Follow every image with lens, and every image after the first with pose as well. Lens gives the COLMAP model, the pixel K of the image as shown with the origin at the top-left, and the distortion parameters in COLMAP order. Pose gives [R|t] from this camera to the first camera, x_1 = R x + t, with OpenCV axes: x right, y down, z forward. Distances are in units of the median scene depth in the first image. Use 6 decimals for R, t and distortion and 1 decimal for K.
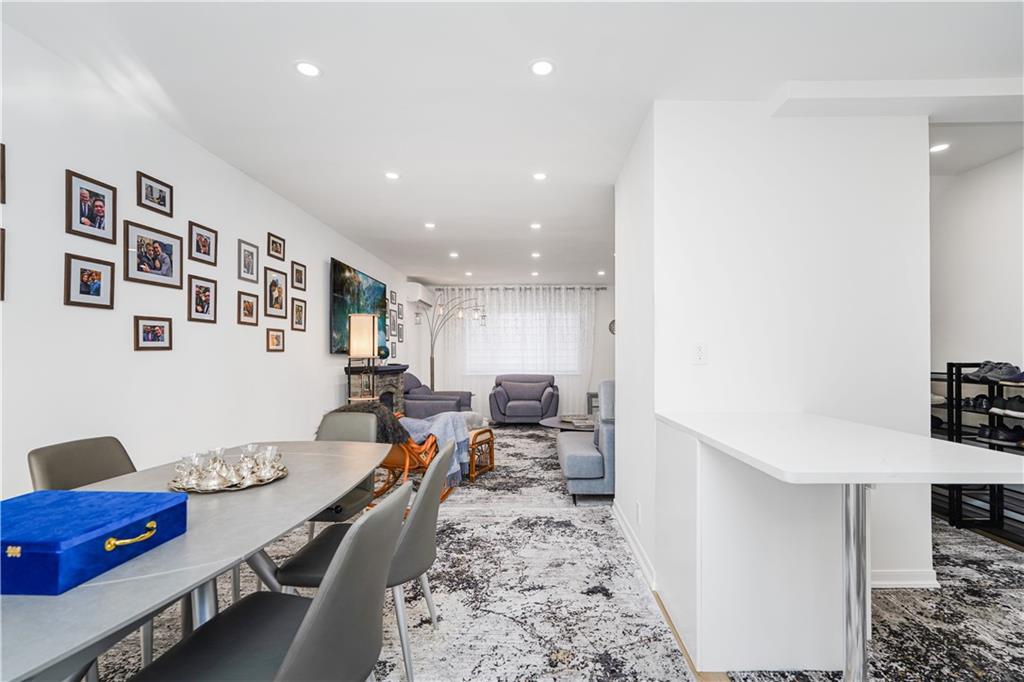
lens RADIAL K [[449.7, 0, 509.6], [0, 449.7, 346.6], [0, 0, 1]] dist [-0.000187, 0.000671]
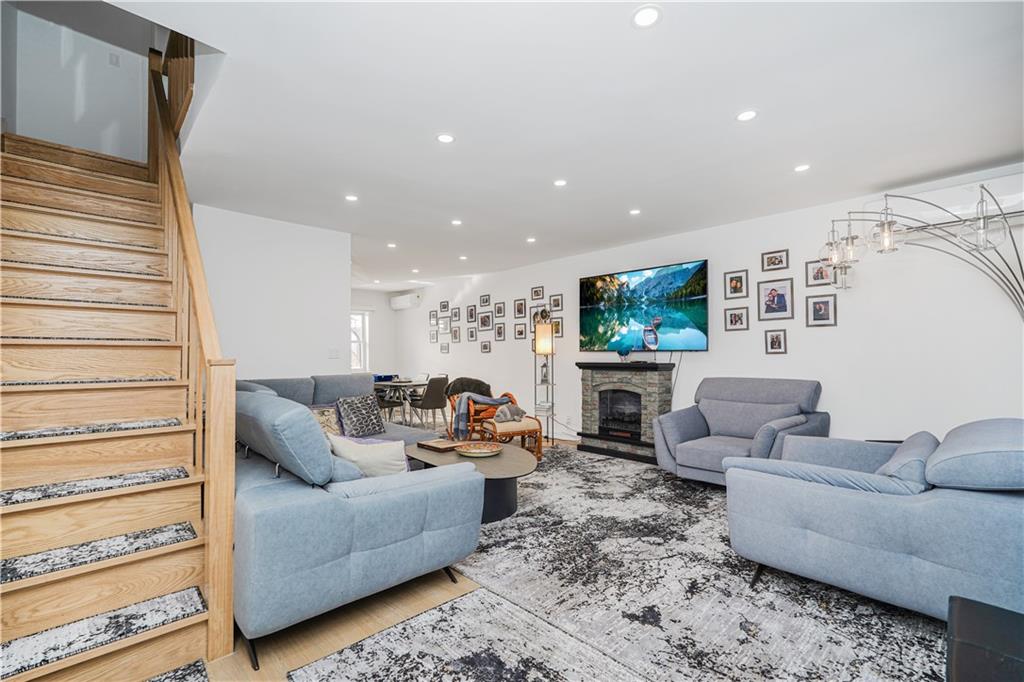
lens RADIAL K [[463.1, 0, 518.4], [0, 463.1, 348.6], [0, 0, 1]] dist [-0.001122, 0.000385]
pose [[-0.688338, -0.004630, -0.725375, 1.146603], [0.022799, 0.999347, -0.028014, 0.065519], [0.725032, -0.035821, -0.687783, 2.898449]]
